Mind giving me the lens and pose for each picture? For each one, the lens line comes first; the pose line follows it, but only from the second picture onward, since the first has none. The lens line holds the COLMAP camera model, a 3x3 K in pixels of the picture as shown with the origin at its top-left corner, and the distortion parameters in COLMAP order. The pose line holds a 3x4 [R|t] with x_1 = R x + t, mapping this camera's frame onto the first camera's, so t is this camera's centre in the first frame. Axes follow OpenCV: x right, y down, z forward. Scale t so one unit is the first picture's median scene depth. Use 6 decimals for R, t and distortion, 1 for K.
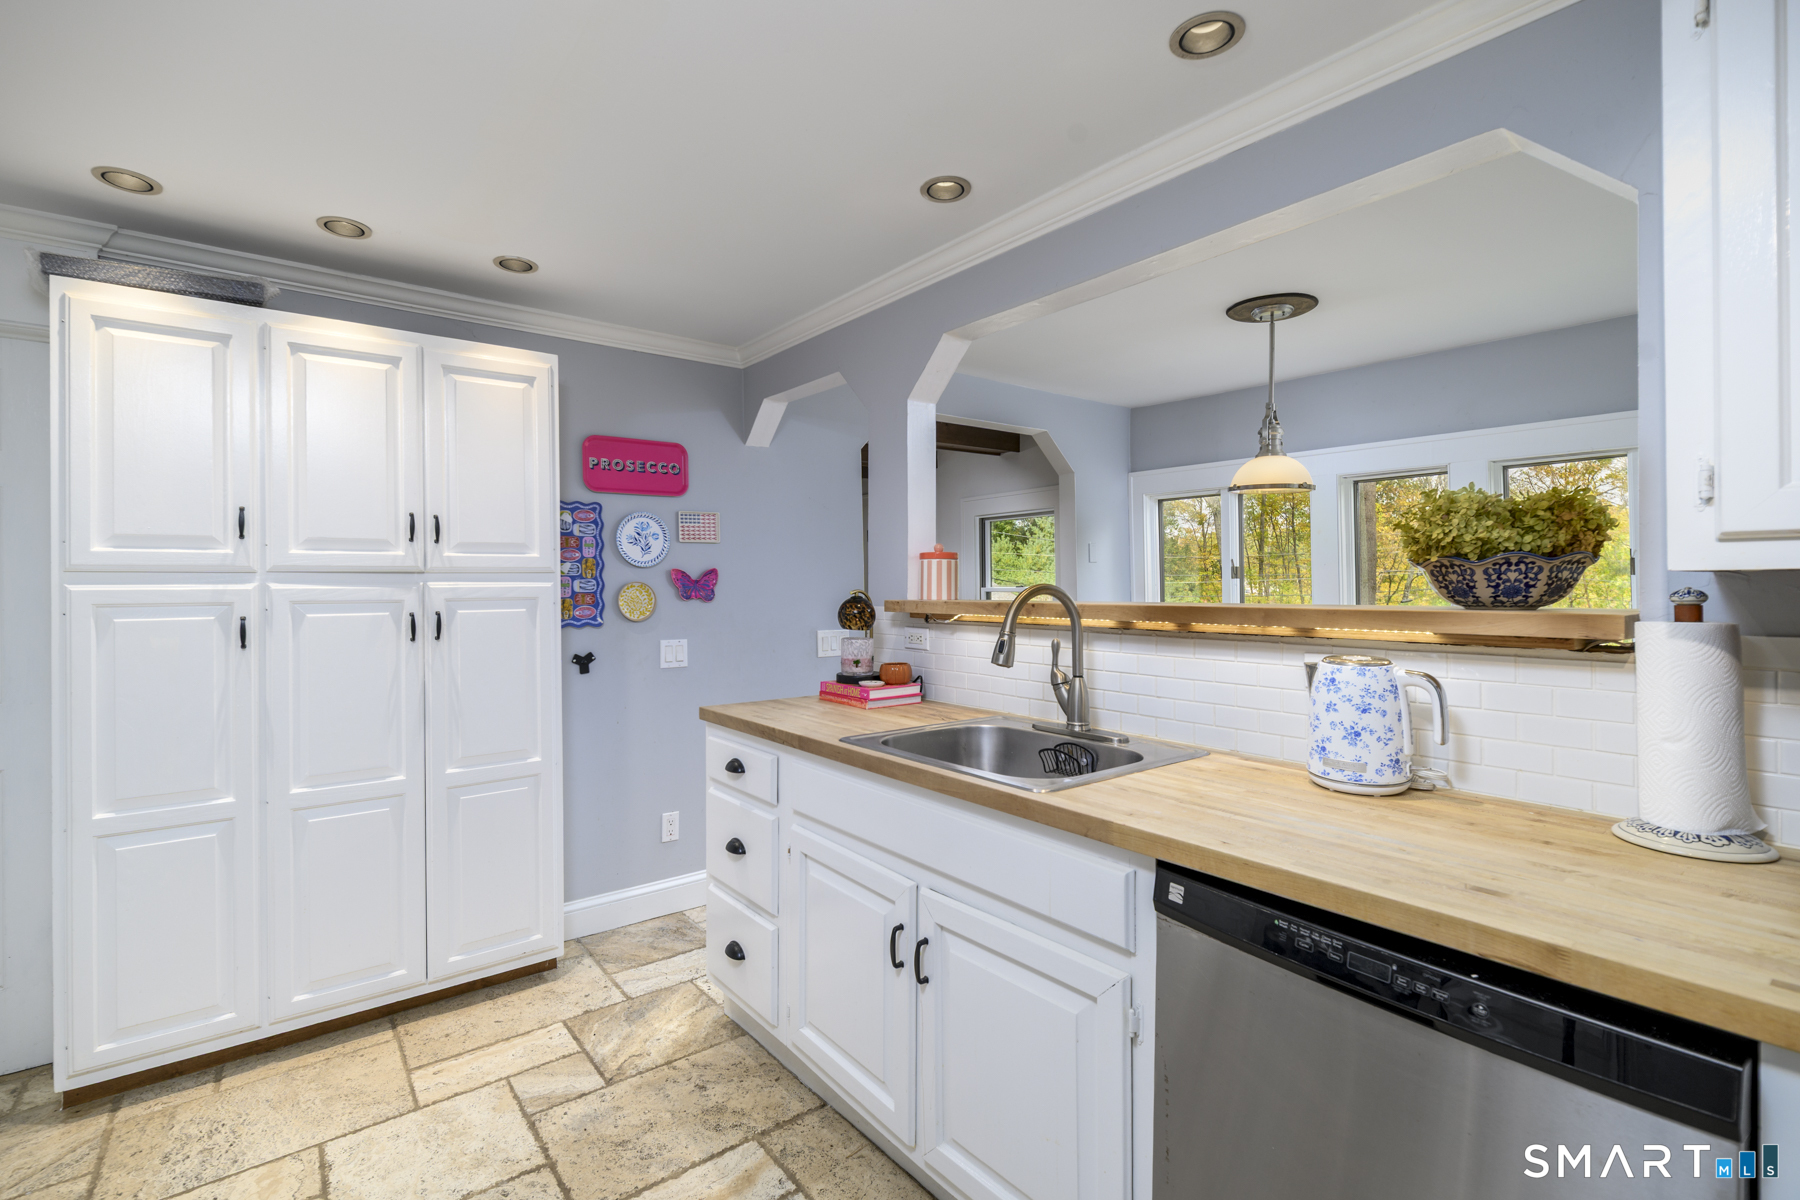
lens RADIAL K [[785.6, 0, 892.9], [0, 785.6, 592.3], [0, 0, 1]] dist [-0.005371, -0.000730]
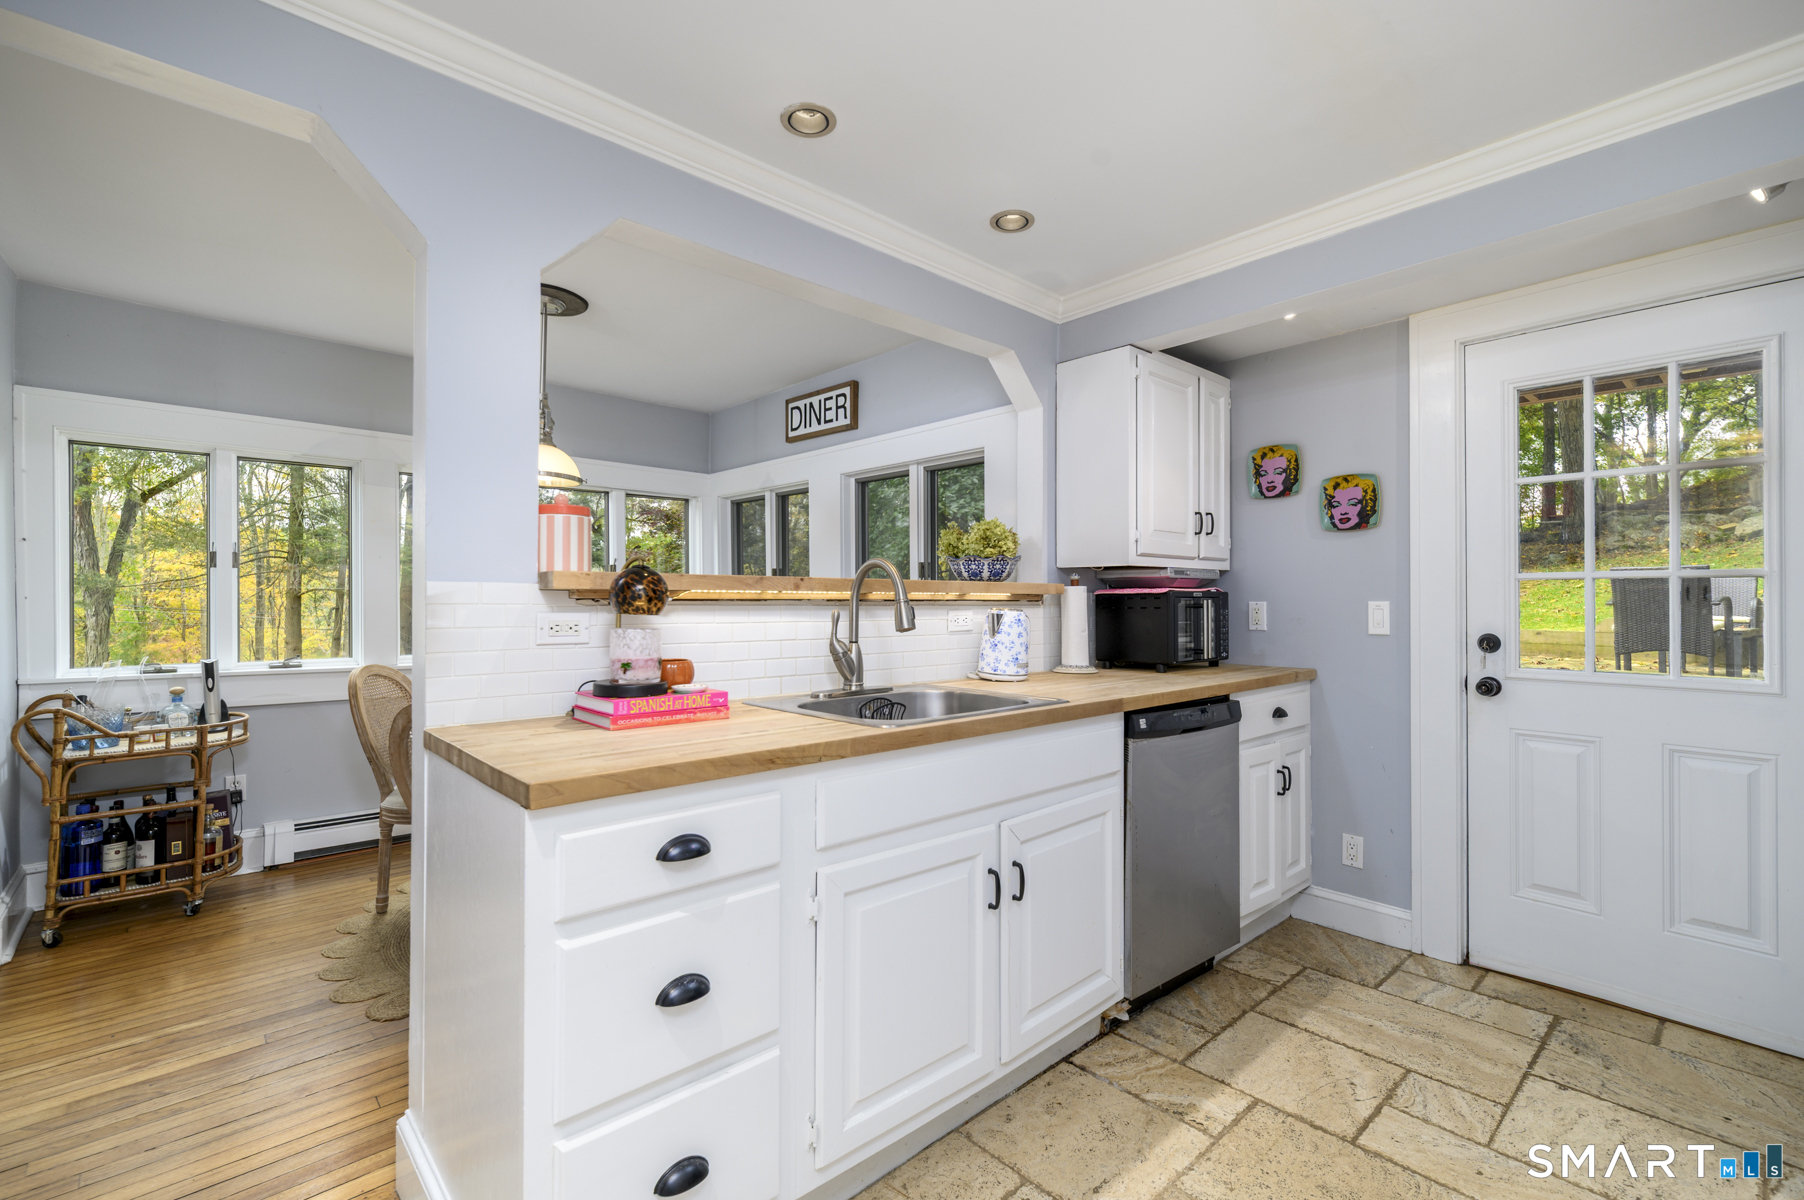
lens RADIAL K [[787.3, 0, 892.5], [0, 787.3, 596.3], [0, 0, 1]] dist [-0.005371, -0.000730]
pose [[-0.069068, 0.005683, 0.997596, -0.890897], [-0.003153, 0.999978, -0.005915, 0.047099], [-0.997607, -0.003554, -0.069048, 1.013347]]
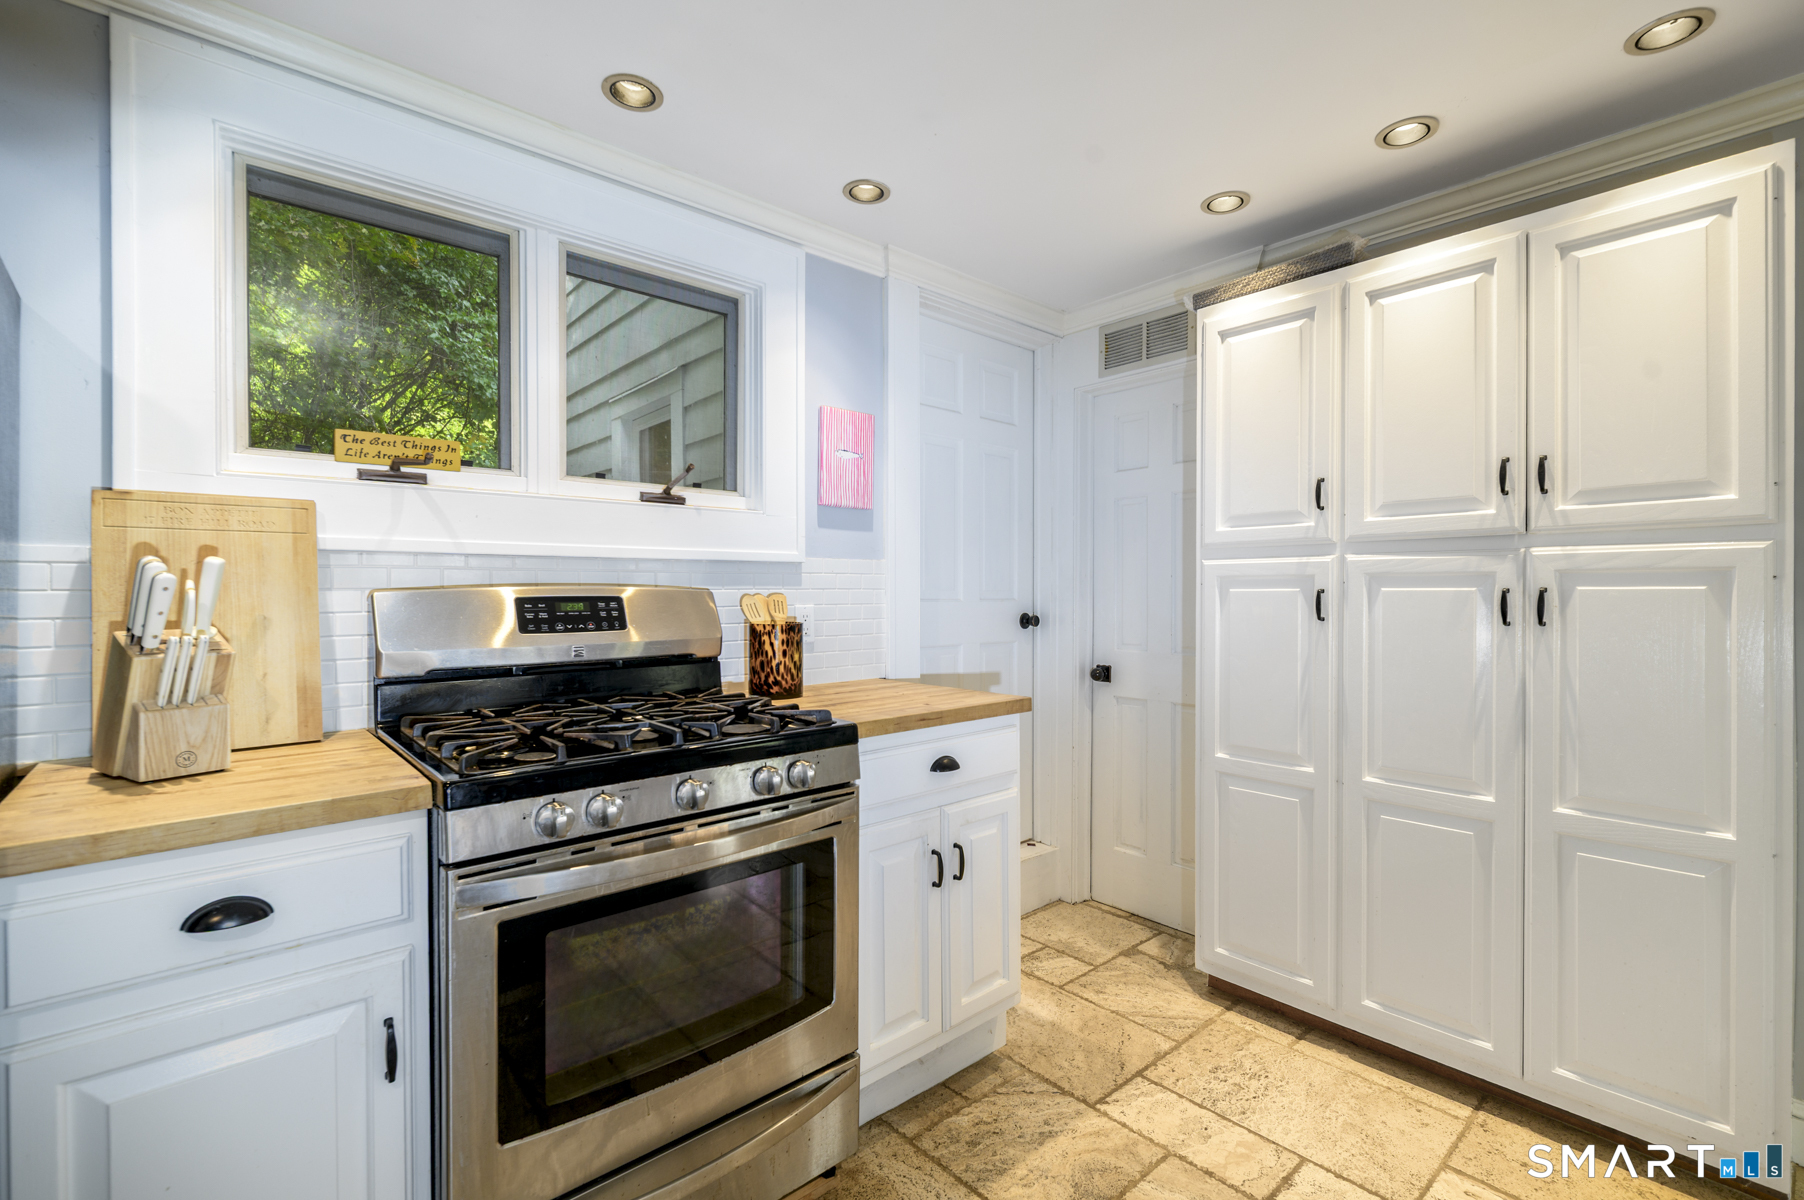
lens RADIAL K [[787.3, 0, 873.0], [0, 787.3, 596.3], [0, 0, 1]] dist [-0.005371, -0.000730]
pose [[0.046448, 0.018151, -0.998756, 0.139514], [-0.000565, 0.999835, 0.018144, 0.023087], [0.998921, -0.000279, 0.046450, 0.400930]]
